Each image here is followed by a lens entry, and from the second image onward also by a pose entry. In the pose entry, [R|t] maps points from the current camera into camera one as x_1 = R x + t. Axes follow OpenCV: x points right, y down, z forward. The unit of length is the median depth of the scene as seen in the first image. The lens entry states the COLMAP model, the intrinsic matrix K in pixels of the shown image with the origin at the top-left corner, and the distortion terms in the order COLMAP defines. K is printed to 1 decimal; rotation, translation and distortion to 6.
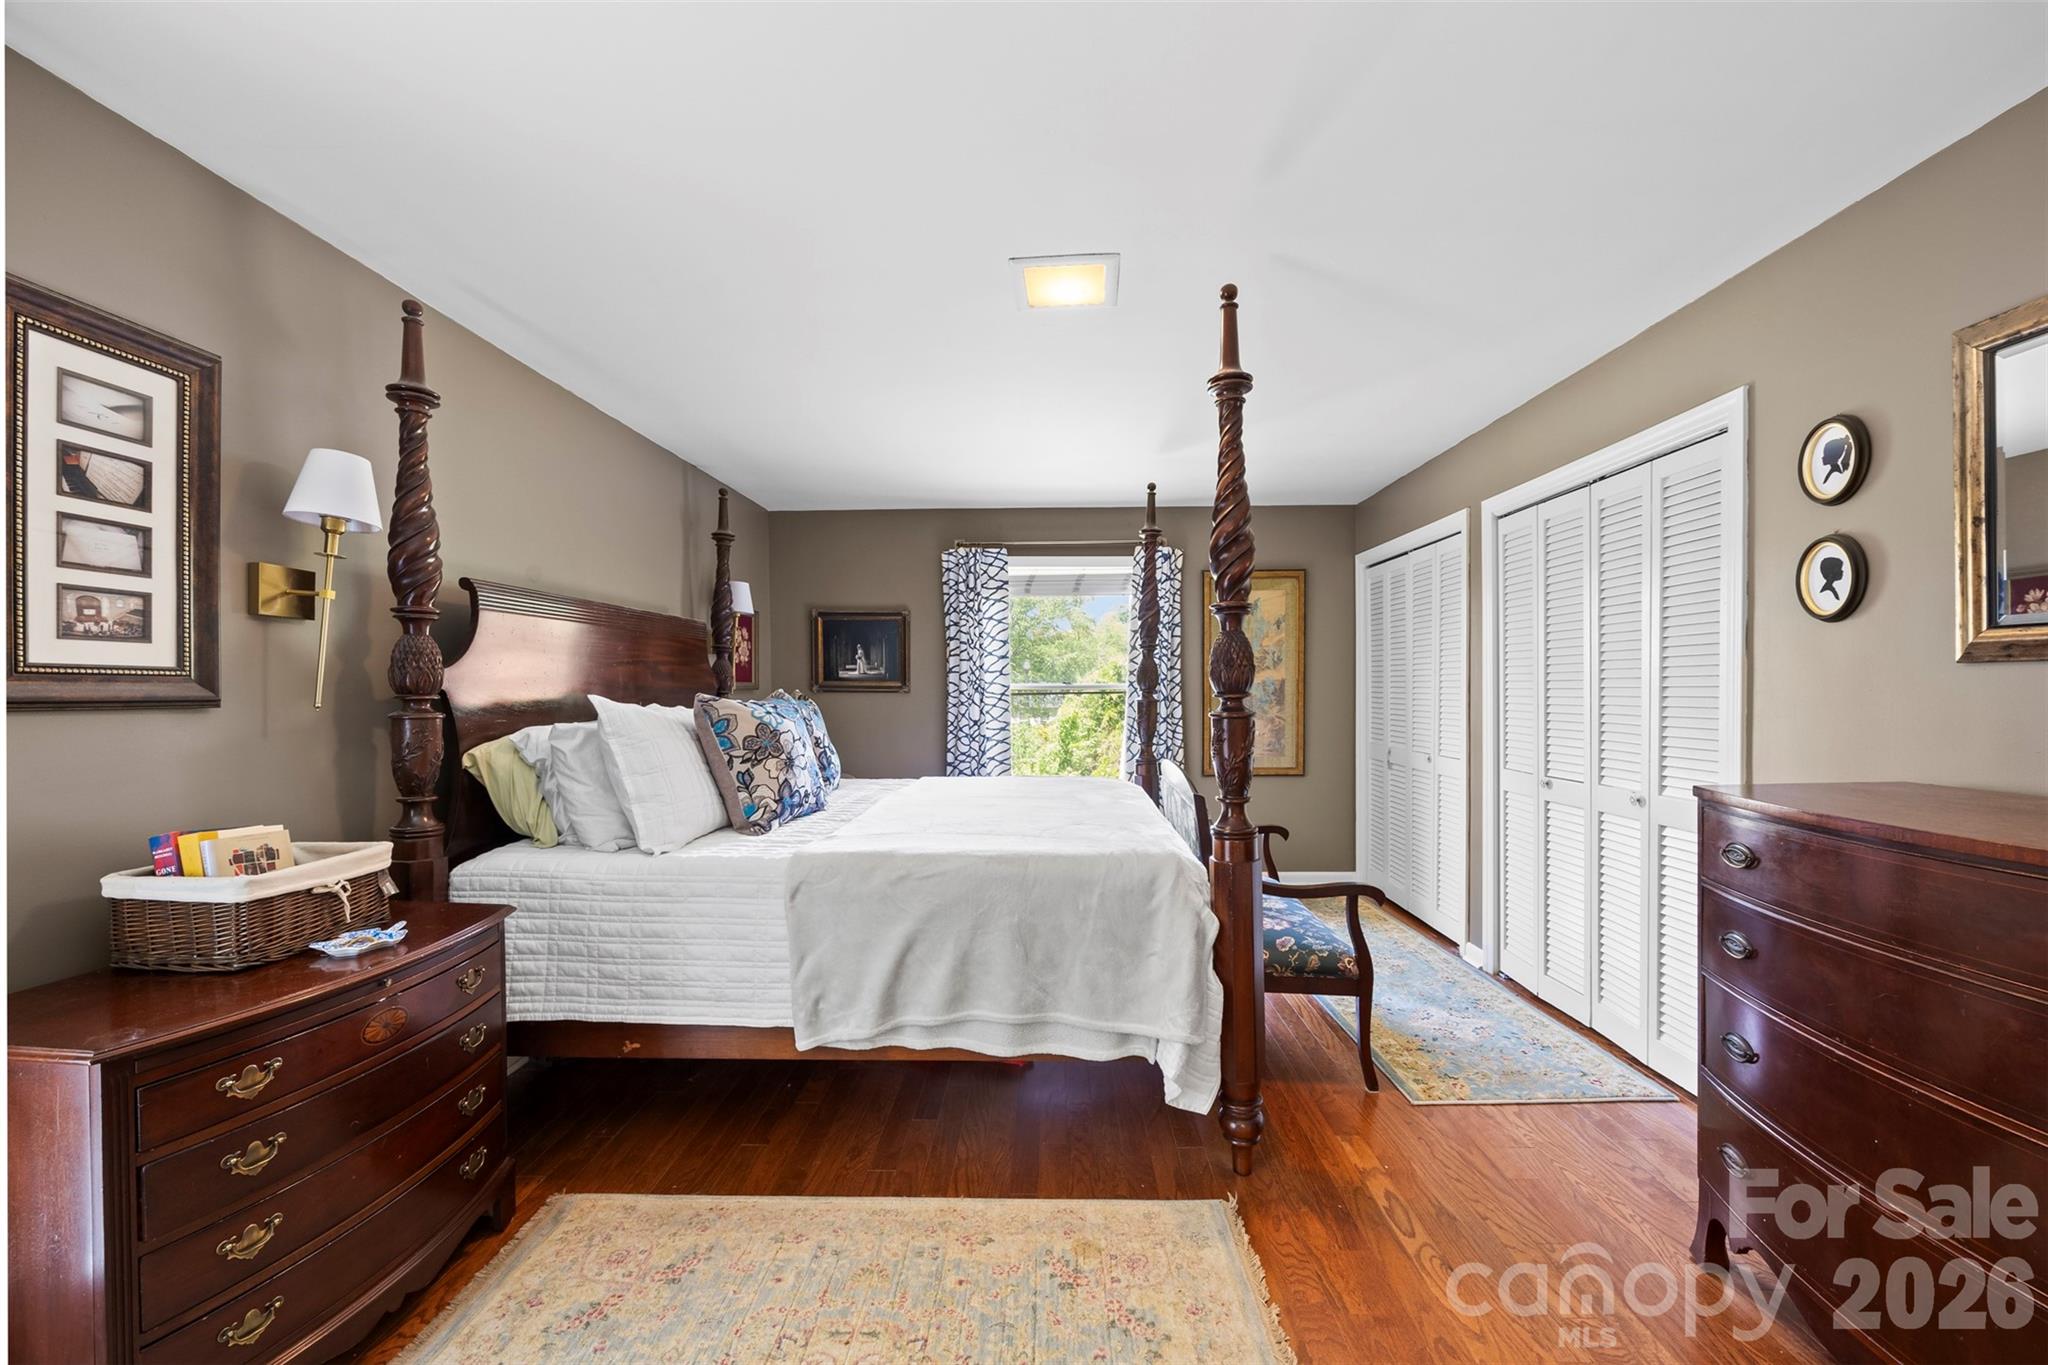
lens RADIAL K [[795.5, 0, 1028.1], [0, 795.5, 701.4], [0, 0, 1]] dist [-0.003633, 0.000619]
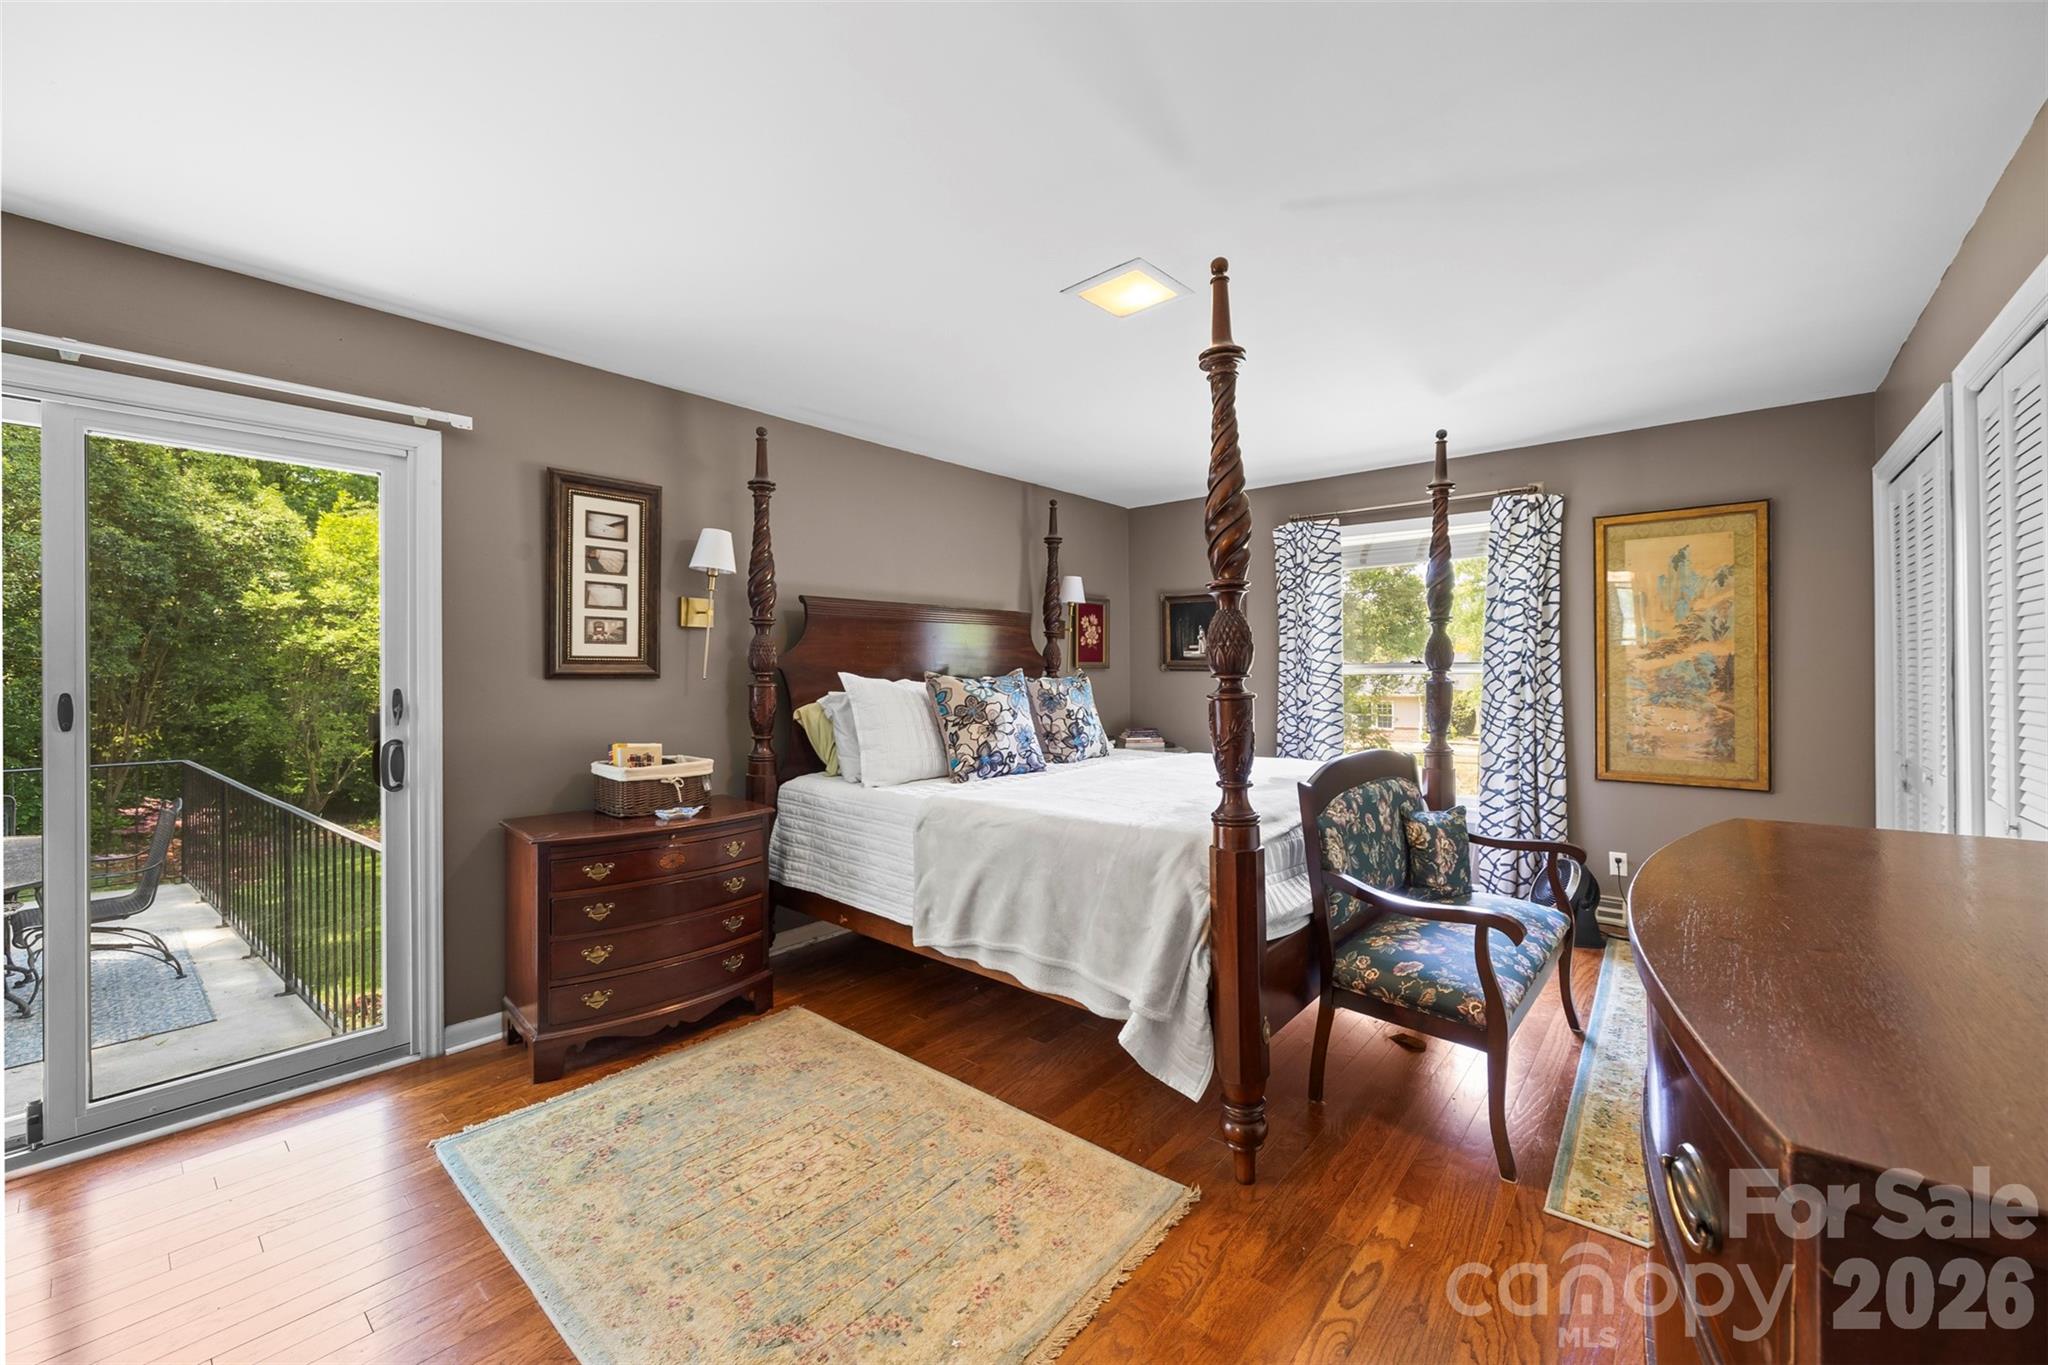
lens RADIAL K [[795.5, 0, 1016.8], [0, 795.5, 667.4], [0, 0, 1]] dist [-0.003633, 0.000619]
pose [[0.775531, 0.001293, -0.631308, 0.645188], [-0.010702, 0.999881, -0.011099, -0.004836], [0.631218, 0.015363, 0.775453, 0.083986]]
